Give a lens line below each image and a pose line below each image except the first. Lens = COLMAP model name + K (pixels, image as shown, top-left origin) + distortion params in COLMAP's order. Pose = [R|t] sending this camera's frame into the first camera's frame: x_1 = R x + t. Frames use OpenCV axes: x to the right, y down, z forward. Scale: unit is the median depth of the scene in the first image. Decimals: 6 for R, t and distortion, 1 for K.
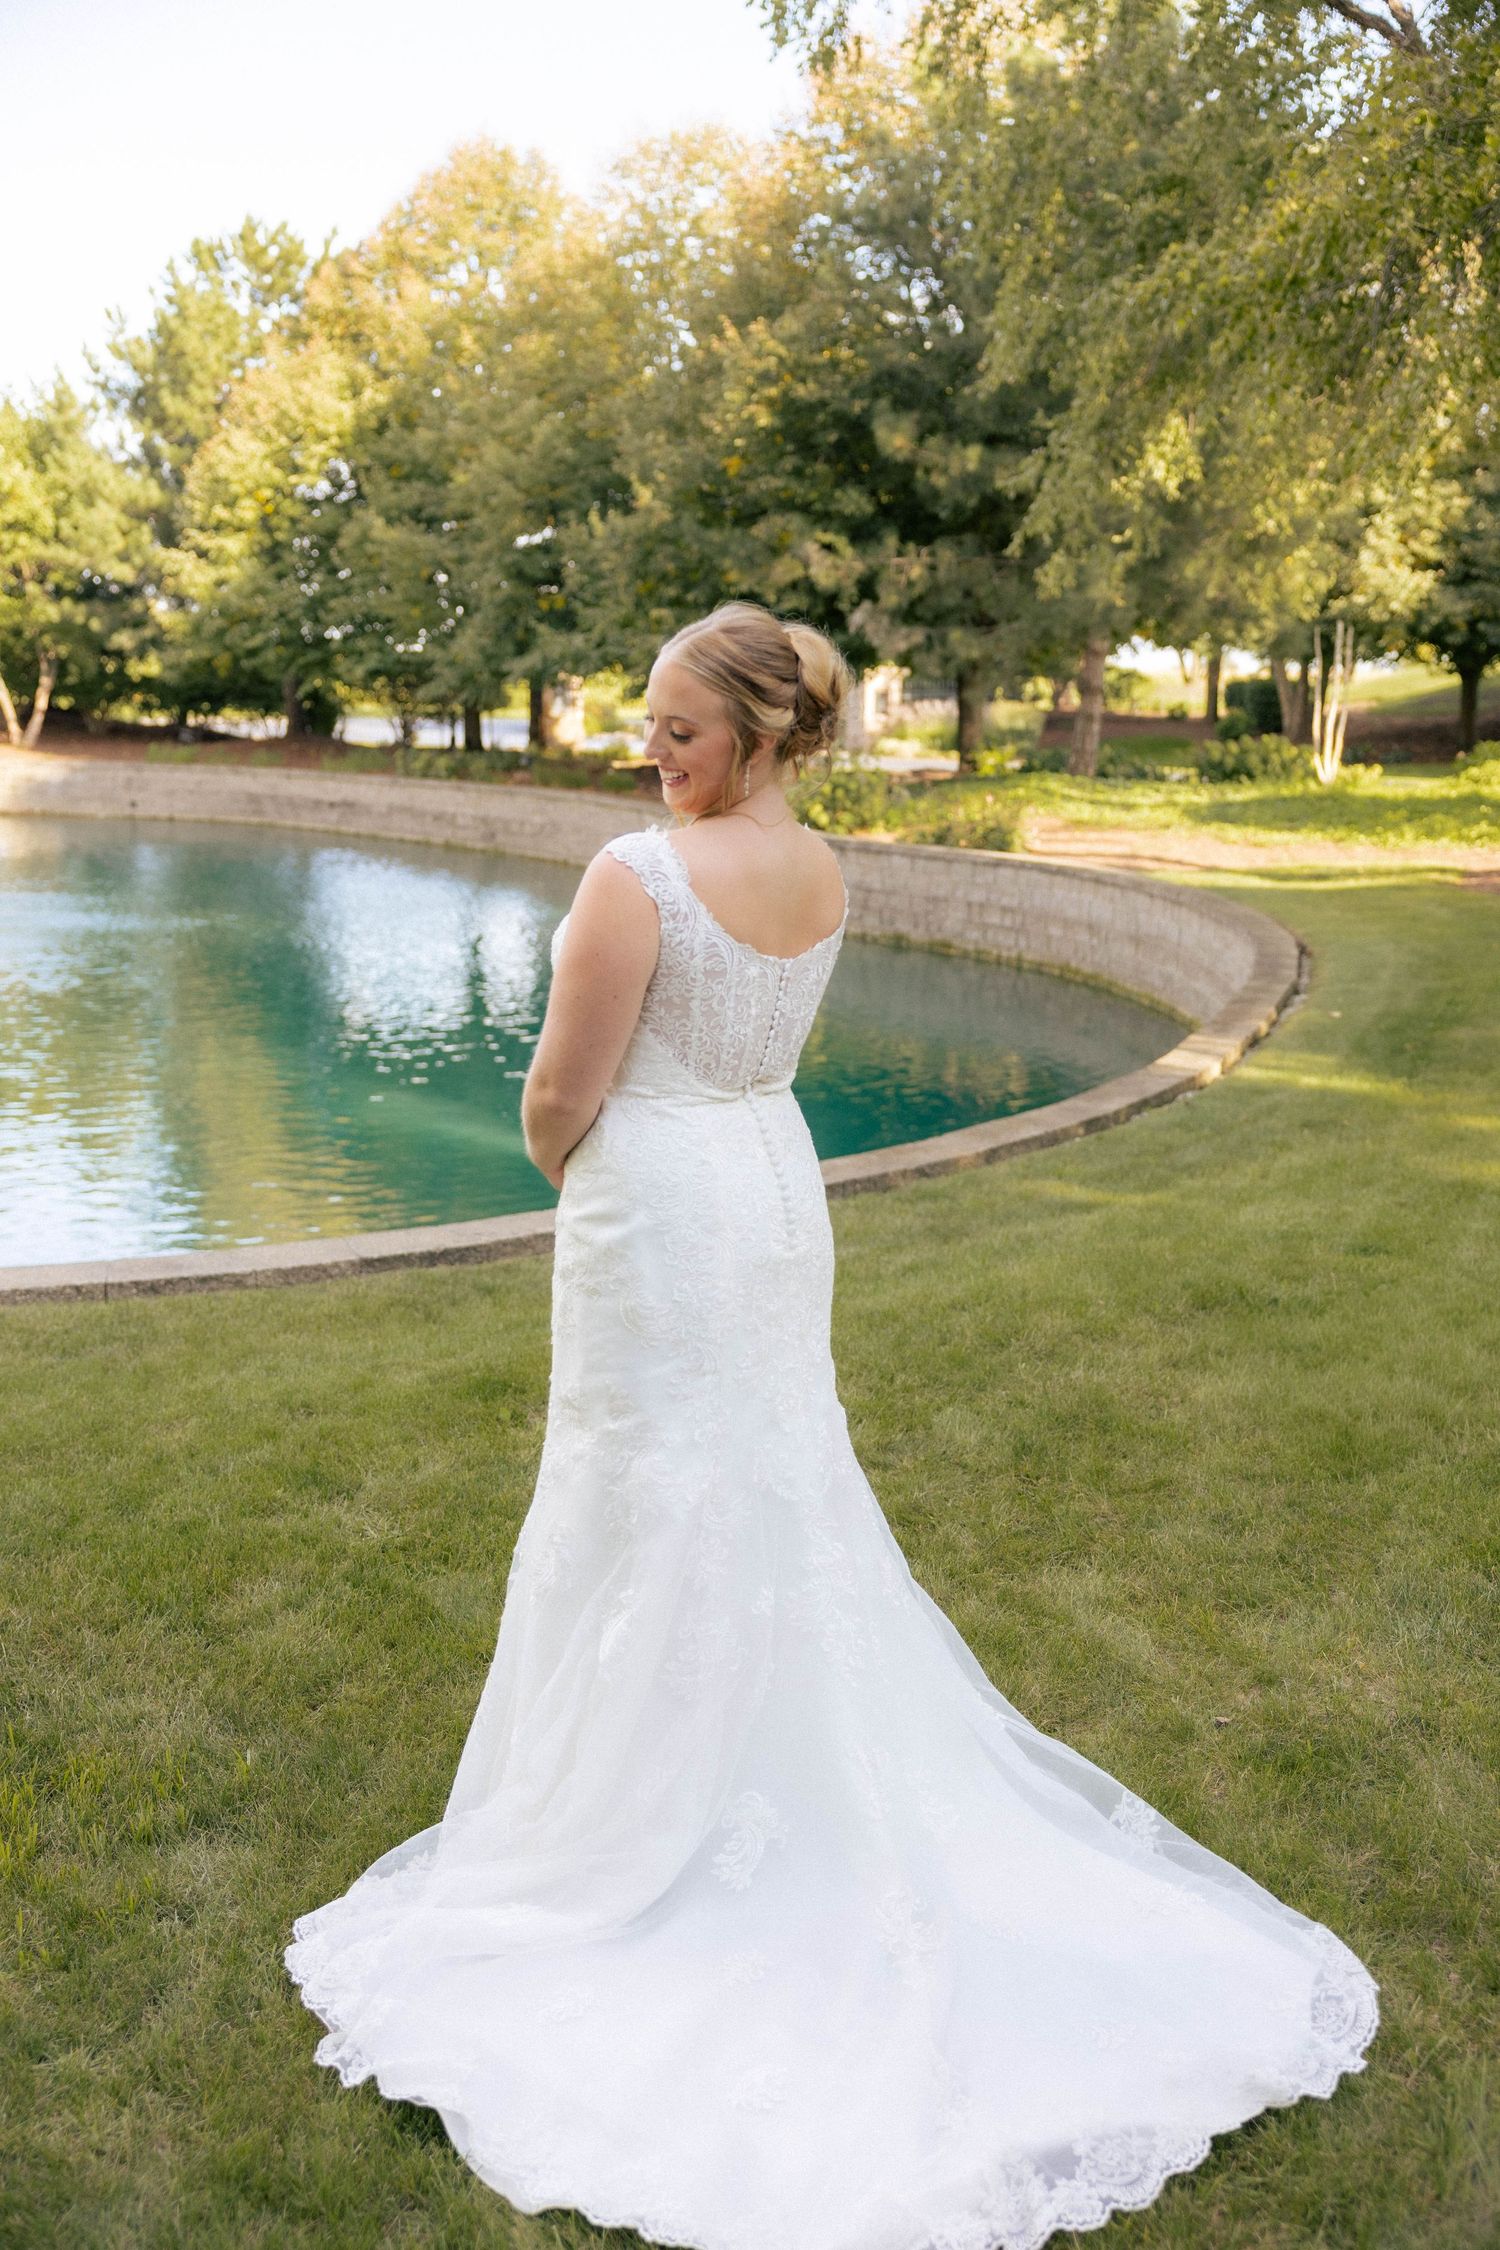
lens RADIAL K [[2365.0, 0, 760.1], [0, 2365.0, 1112.9], [0, 0, 1]] dist [0.011438, 0.000000]
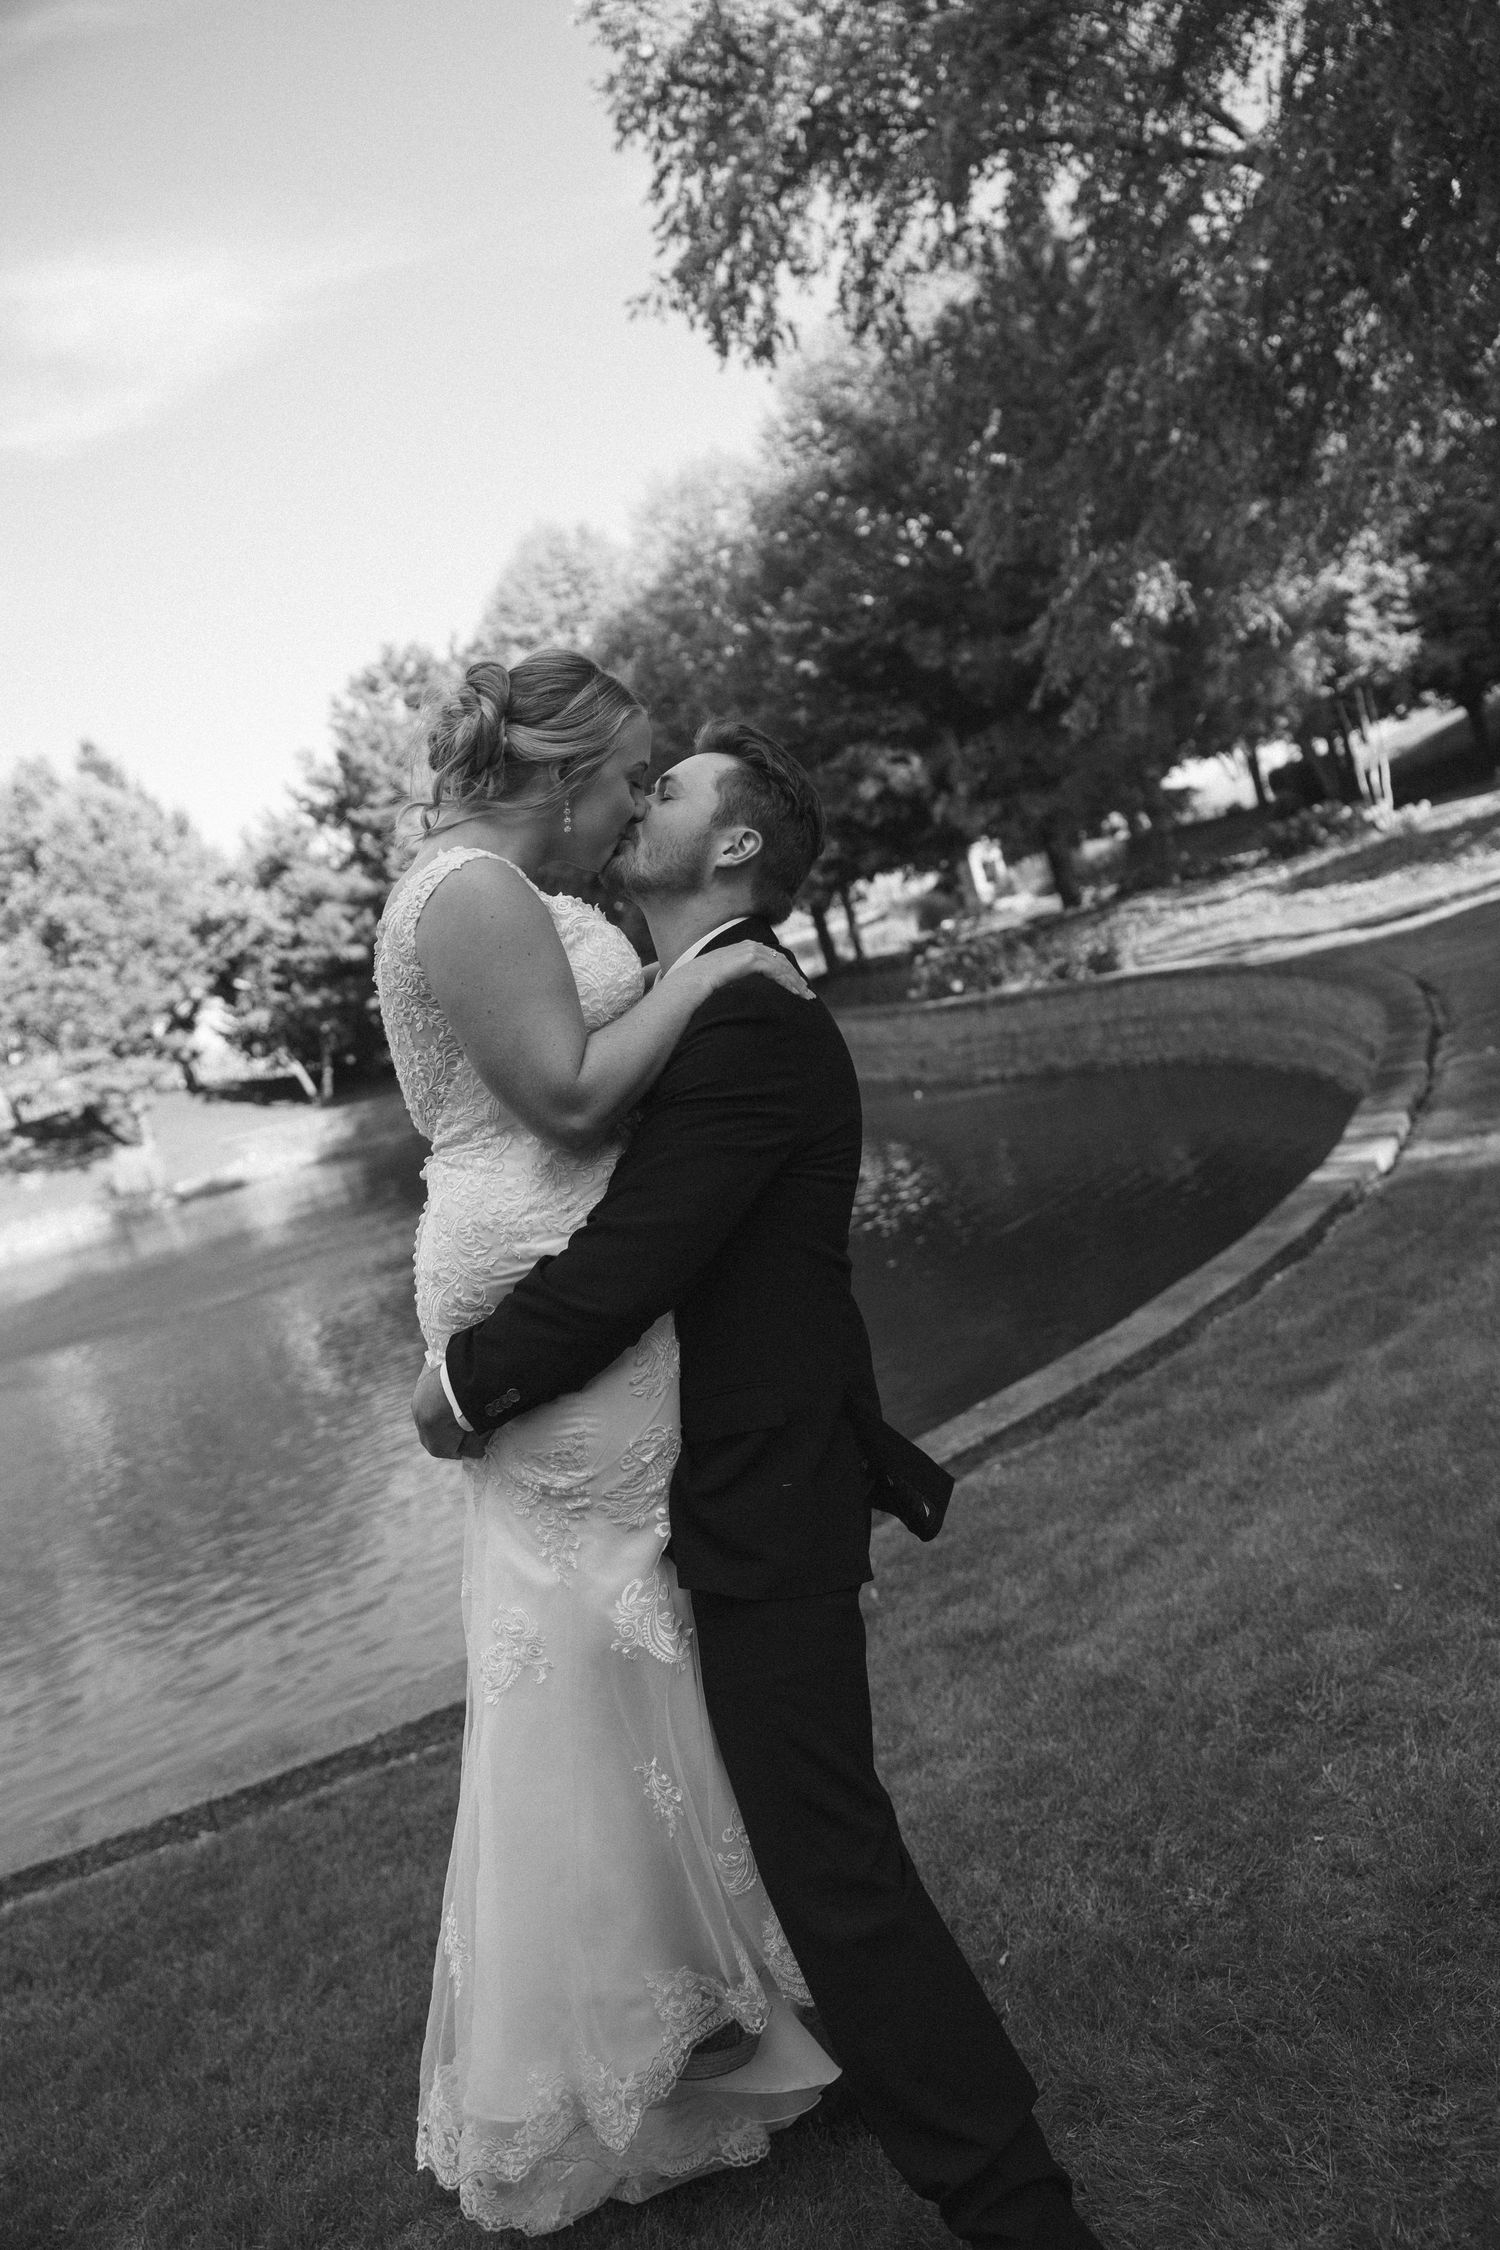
lens RADIAL K [[1929.2, 0, 744.6], [0, 1929.2, 1127.9], [0, 0, 1]] dist [-0.024009, -0.006567]
pose [[0.956334, -0.271396, -0.108486, 0.006394], [0.263820, 0.961312, -0.079233, -0.007476], [0.125793, 0.047152, 0.990935, 0.043959]]
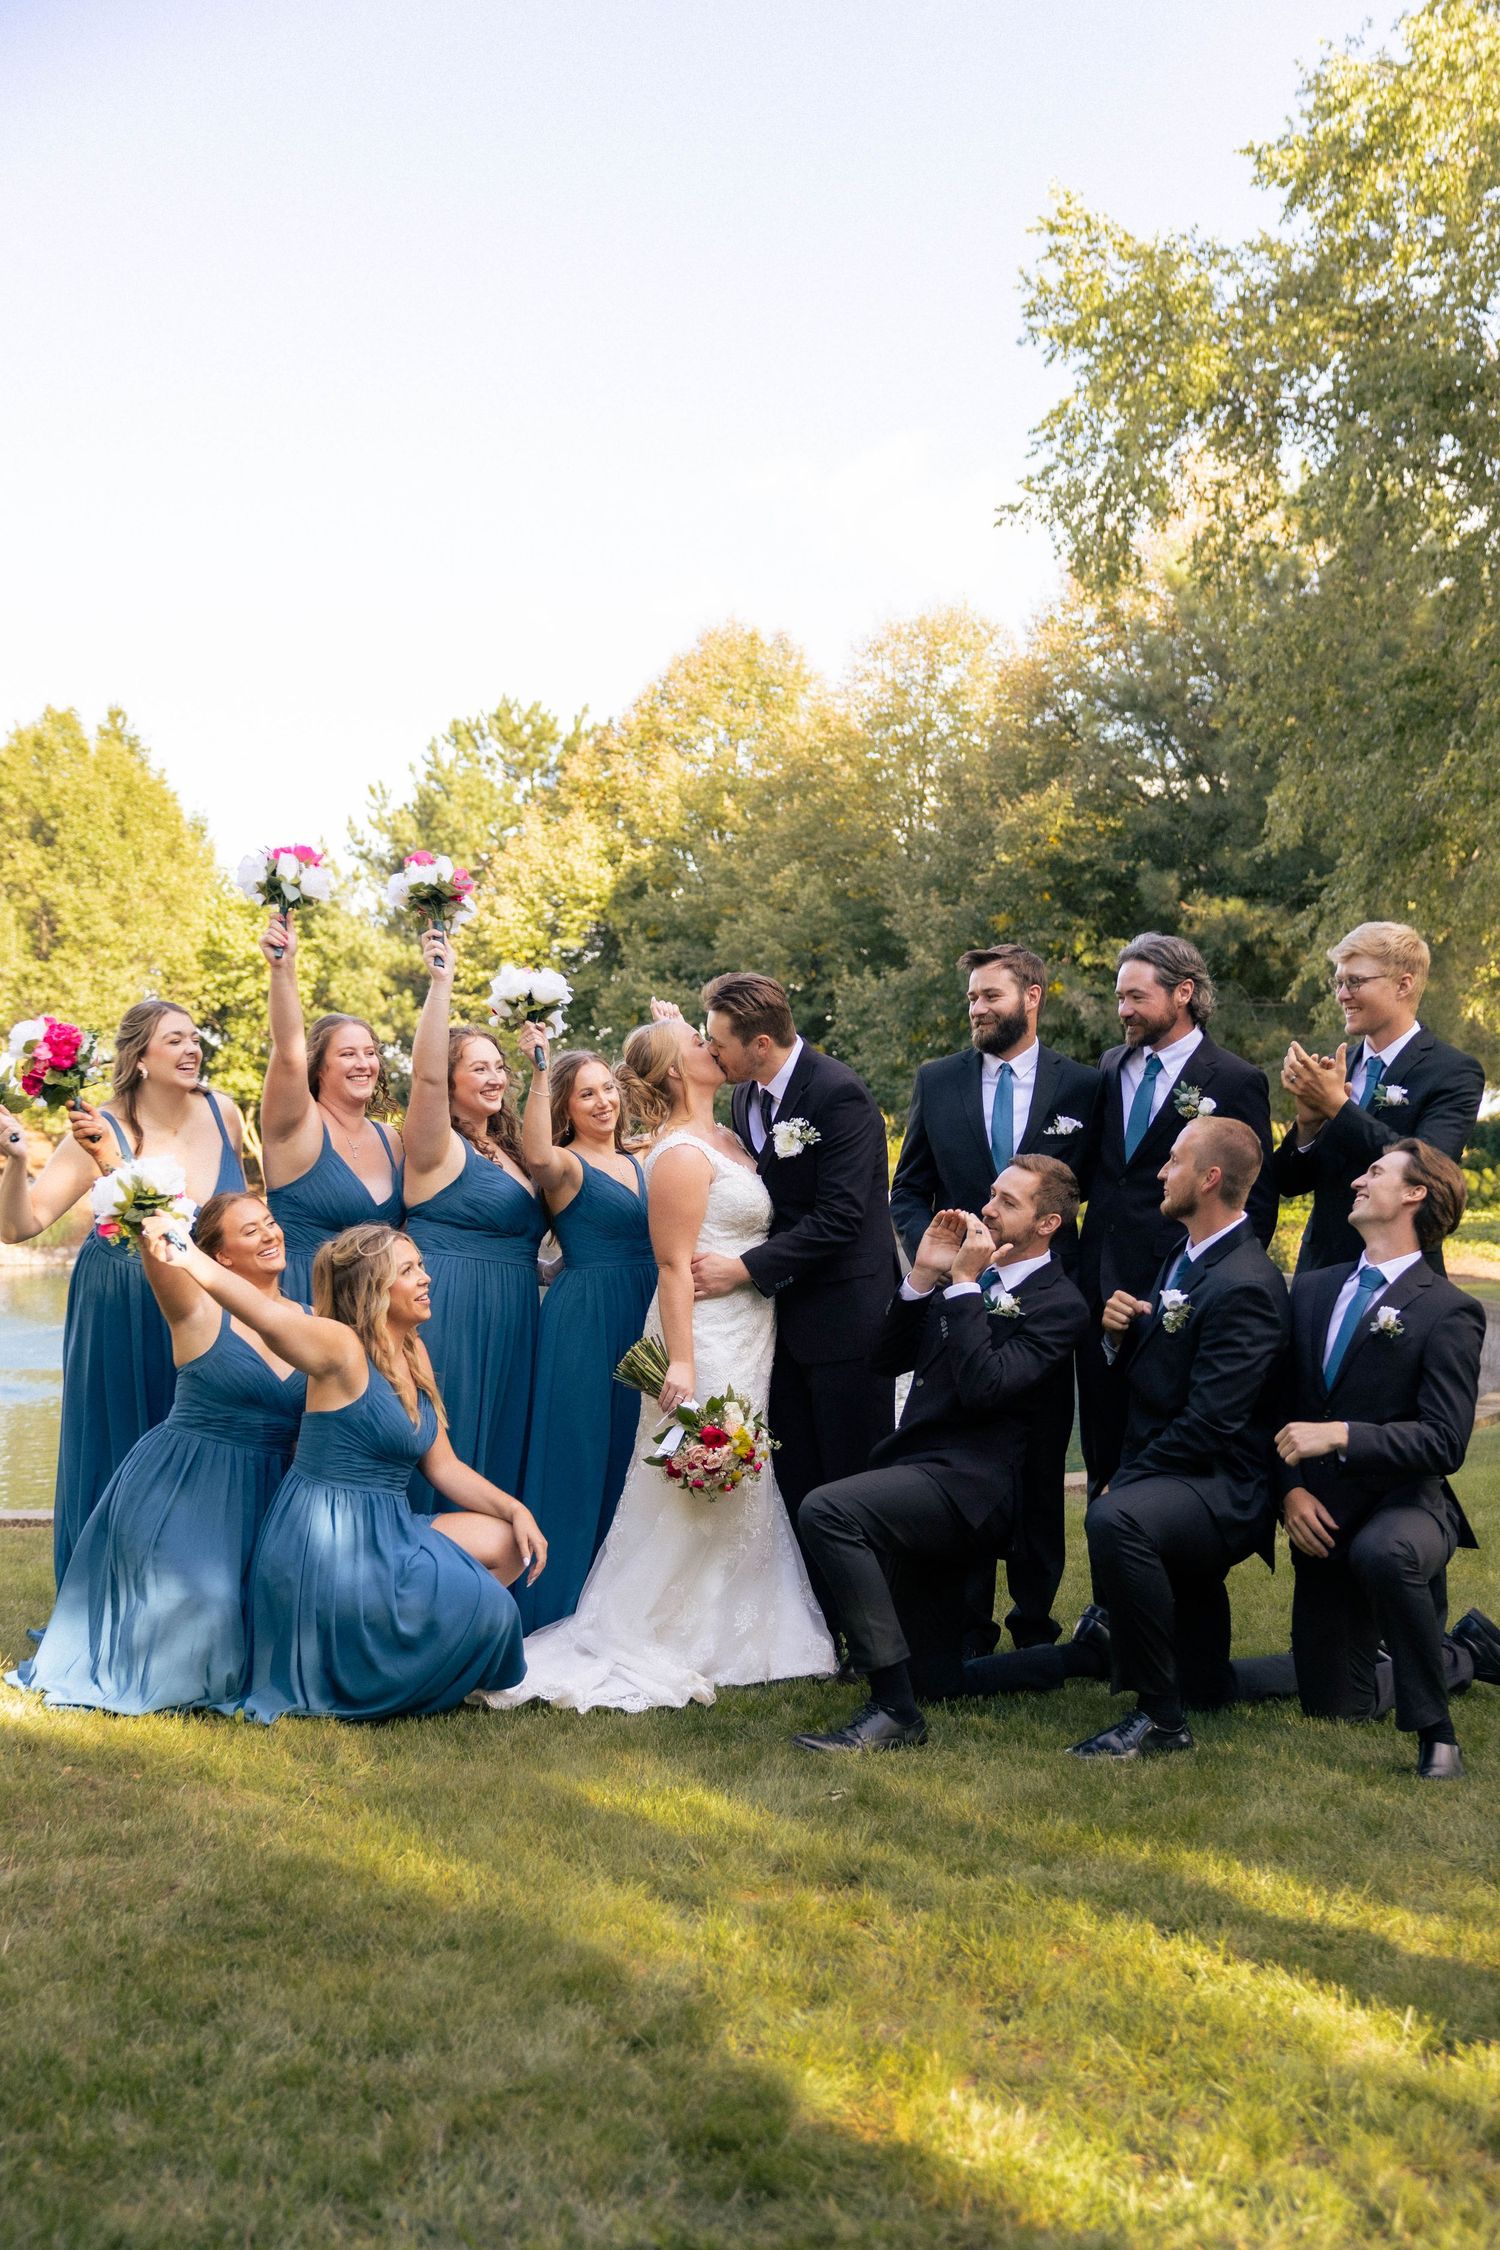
lens RADIAL K [[2523.7, 0, 741.5], [0, 2523.7, 1169.8], [0, 0, 1]] dist [0.001890, 0.000000]
pose [[0.996151, -0.011613, -0.086884, -0.019635], [-0.002964, 0.986156, -0.165794, 0.016000], [0.087607, 0.165413, 0.982326, -0.068219]]
